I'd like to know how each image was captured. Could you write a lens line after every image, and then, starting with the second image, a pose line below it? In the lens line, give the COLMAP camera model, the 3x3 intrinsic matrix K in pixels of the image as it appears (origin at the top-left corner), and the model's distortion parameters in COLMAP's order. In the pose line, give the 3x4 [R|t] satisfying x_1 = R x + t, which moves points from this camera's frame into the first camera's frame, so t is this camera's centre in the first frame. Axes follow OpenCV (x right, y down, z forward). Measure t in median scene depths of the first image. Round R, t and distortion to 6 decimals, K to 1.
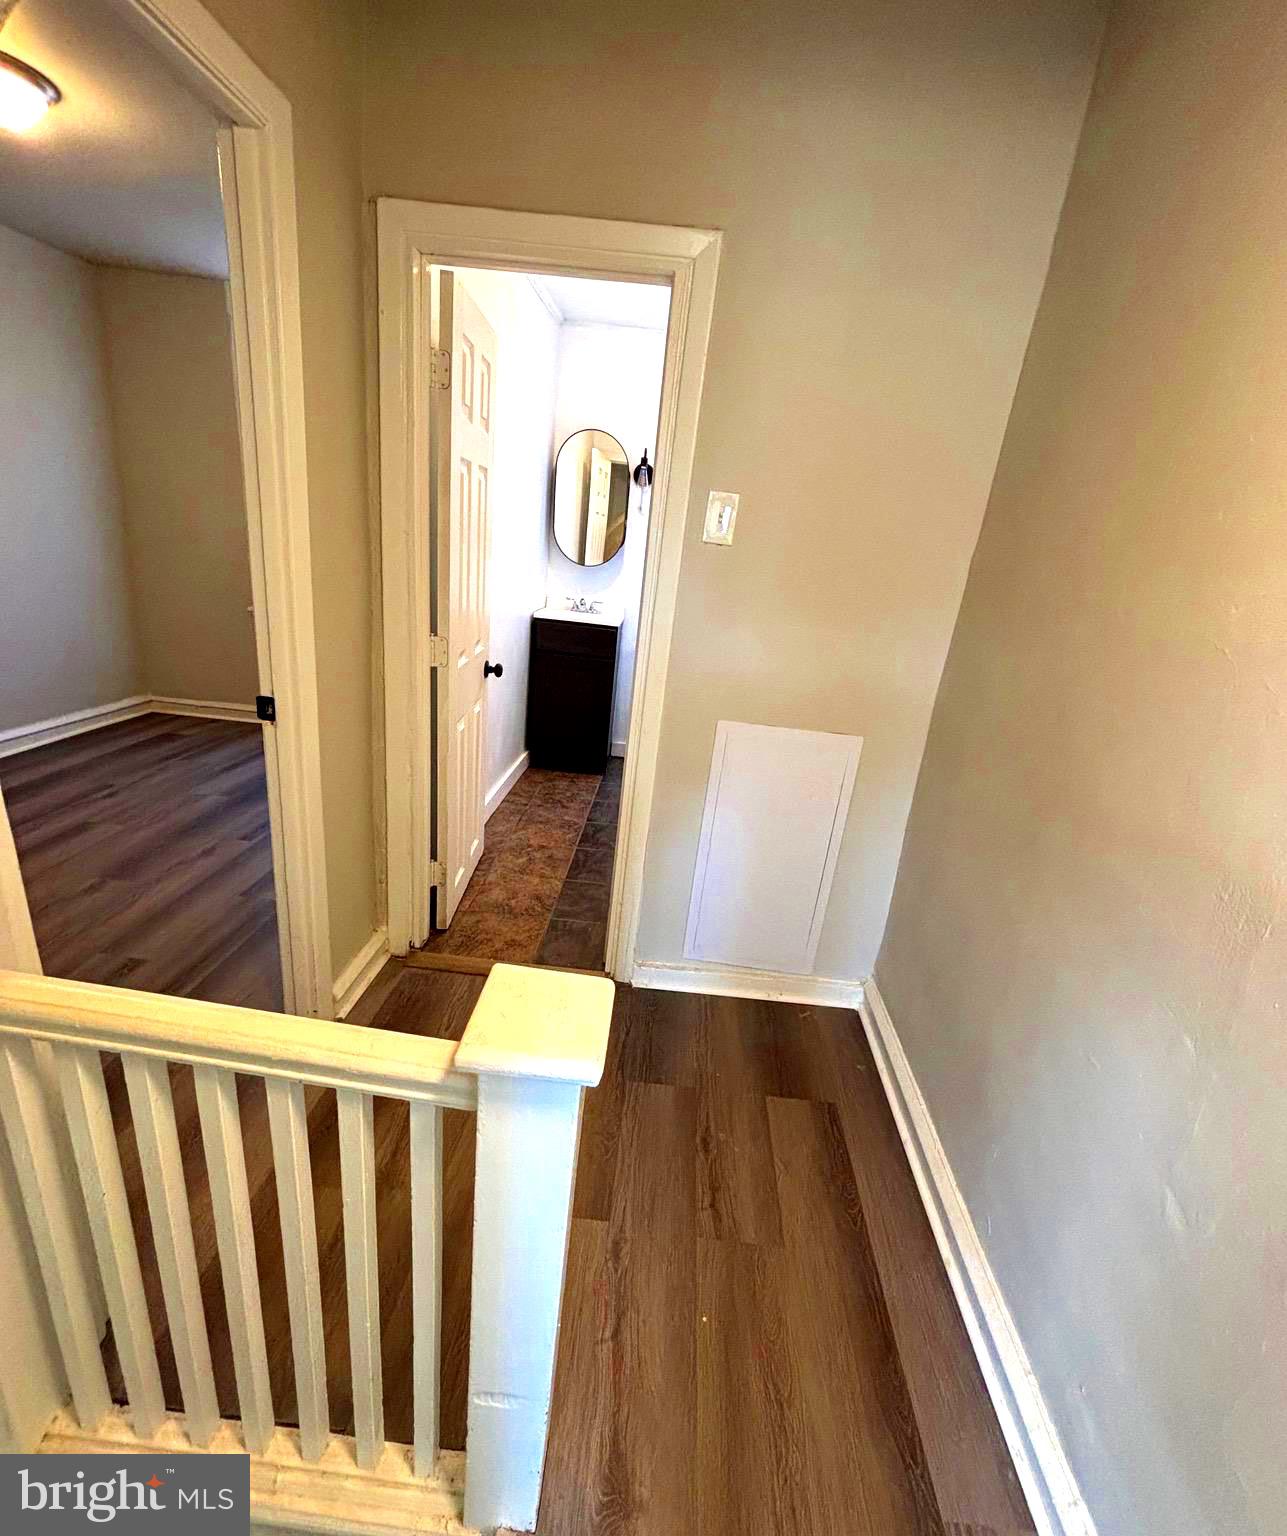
lens RADIAL K [[673.7, 0, 642.8], [0, 673.7, 768.4], [0, 0, 1]] dist [0.077607, -0.000019]
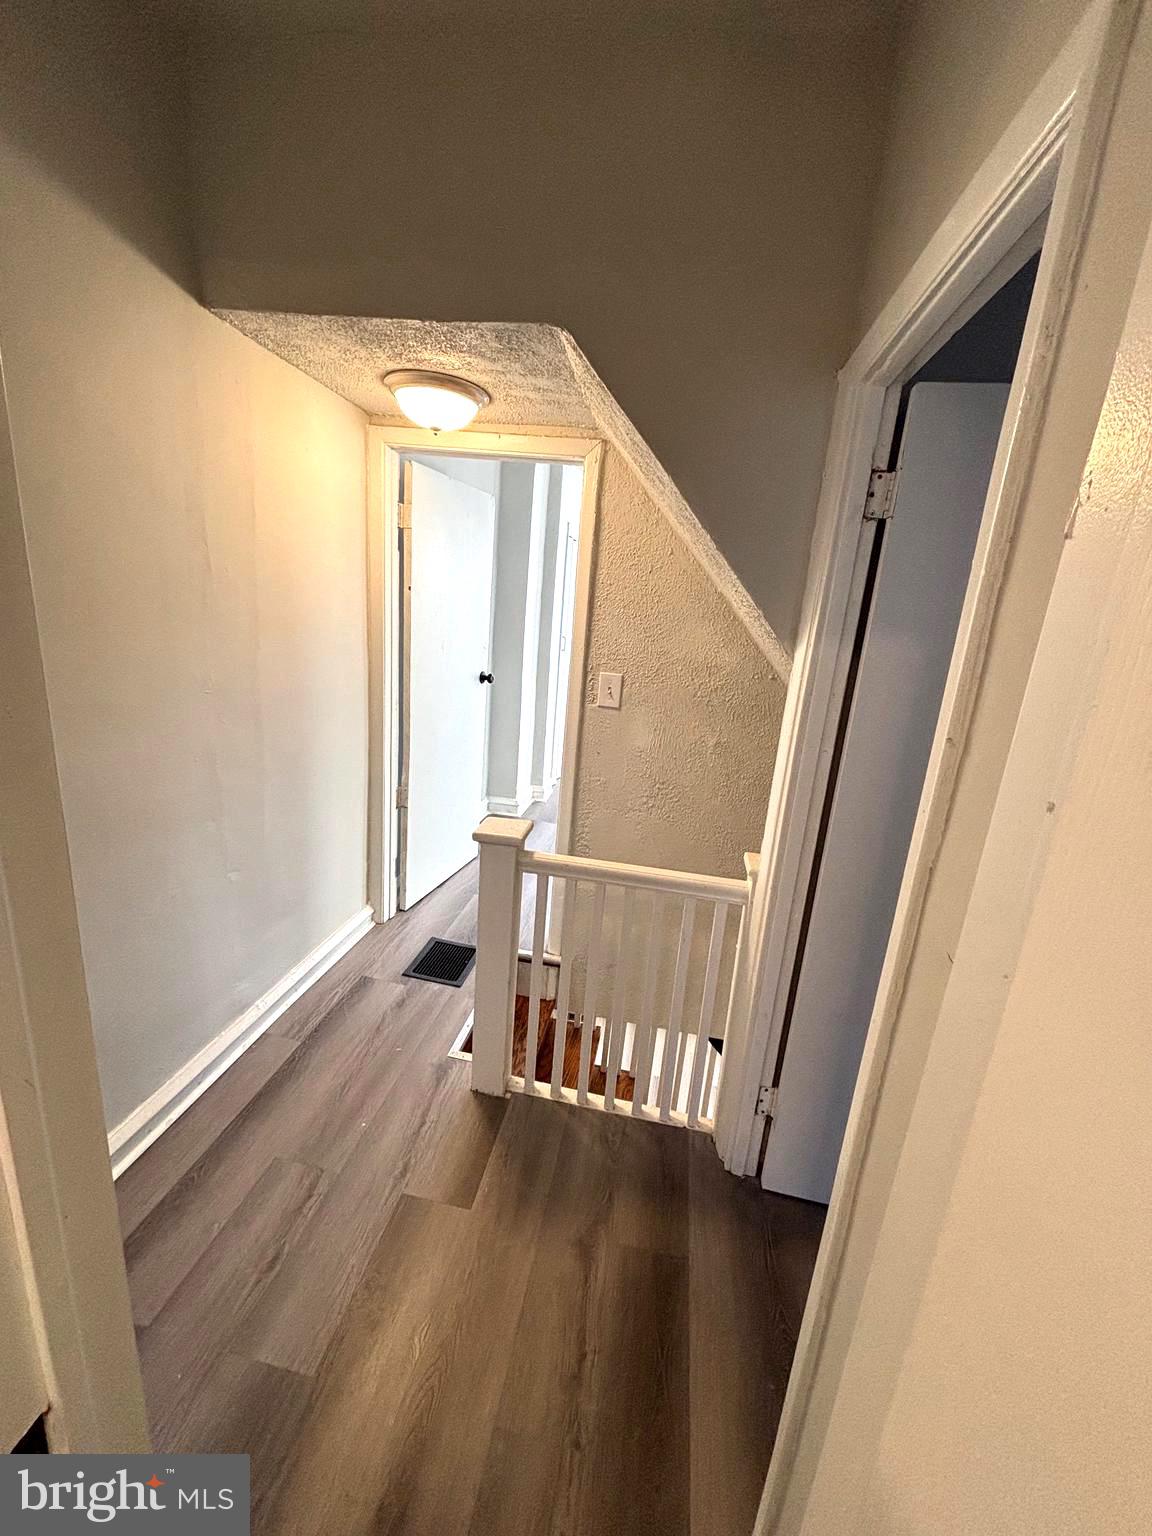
lens RADIAL K [[620.7, 0, 579.2], [0, 620.7, 767.4], [0, 0, 1]] dist [-0.001169, 0.006538]
pose [[-0.978595, -0.199230, 0.051571, -0.105674], [-0.135780, 0.813365, 0.565686, -0.252771], [-0.154648, 0.546575, -0.823006, 0.588595]]
